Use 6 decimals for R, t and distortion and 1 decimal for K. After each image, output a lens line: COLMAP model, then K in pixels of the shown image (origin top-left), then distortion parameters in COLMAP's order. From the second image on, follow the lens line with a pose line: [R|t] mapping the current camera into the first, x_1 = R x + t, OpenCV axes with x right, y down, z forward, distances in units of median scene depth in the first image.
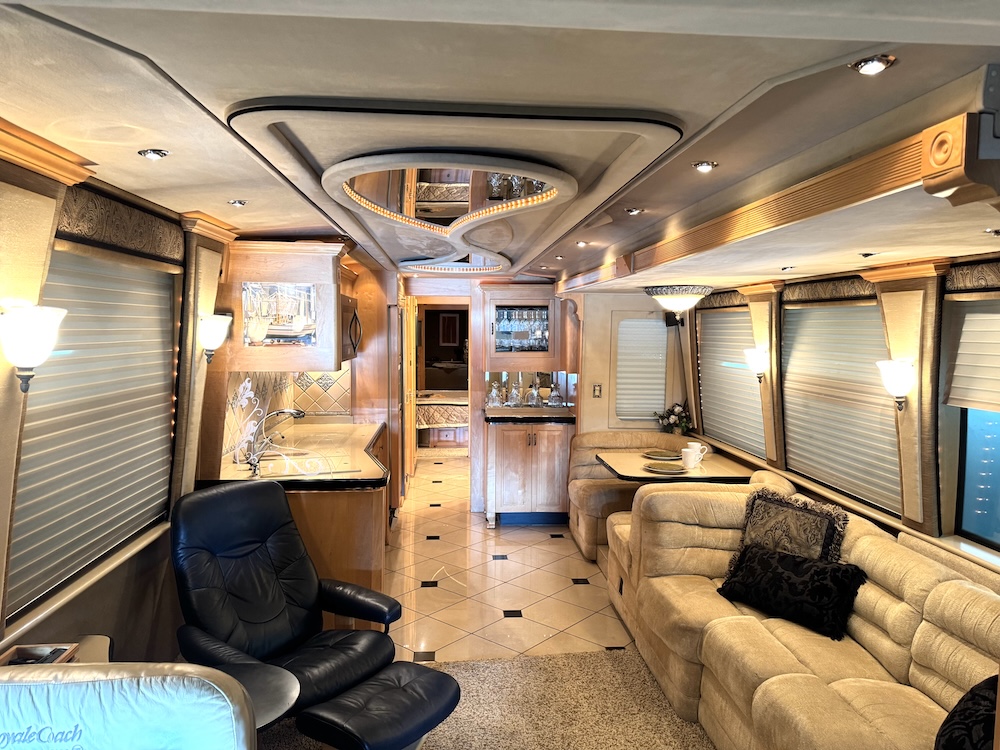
lens RADIAL K [[696.4, 0, 500.0], [0, 696.4, 375.0], [0, 0, 1]] dist [0.166625, -0.242239]
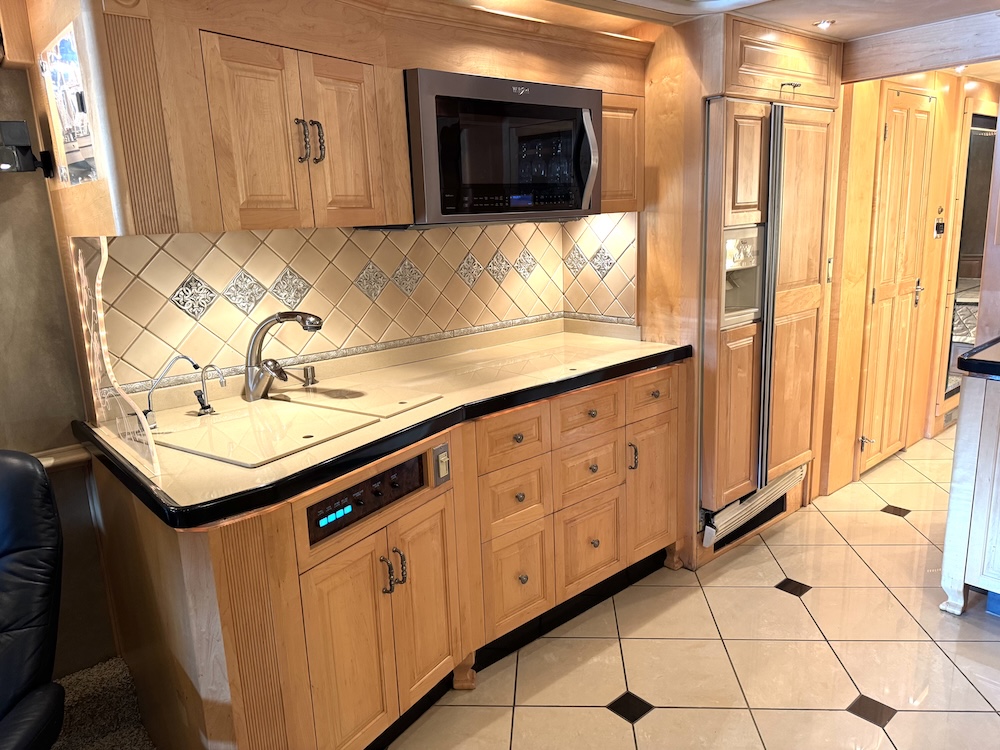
lens RADIAL K [[696.4, 0, 500.0], [0, 696.4, 375.0], [0, 0, 1]] dist [0.166625, -0.242239]
pose [[0.590580, 0.149586, -0.792994, 0.170540], [-0.009364, 0.983874, 0.178619, -0.001445], [0.806925, -0.098063, 0.582456, 0.608946]]
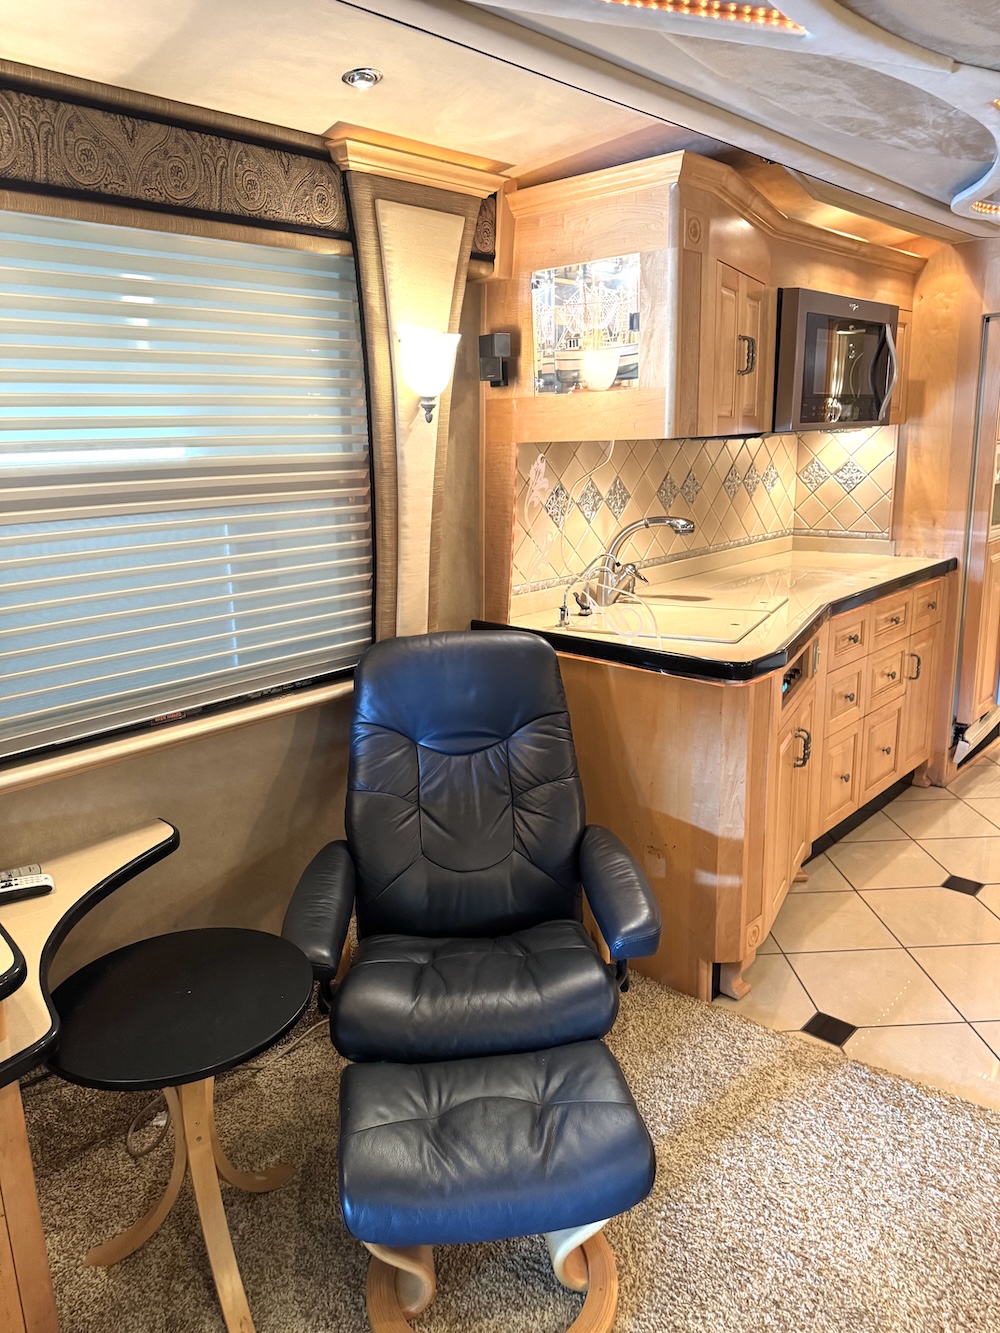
lens RADIAL K [[953.1, 0, 544.9], [0, 953.1, 649.4], [0, 0, 1]] dist [0.064192, -0.001173]
pose [[0.698840, 0.141803, -0.701081, 0.136091], [-0.021137, 0.983818, 0.177920, 0.014669], [0.714966, -0.109519, 0.690529, 0.300199]]
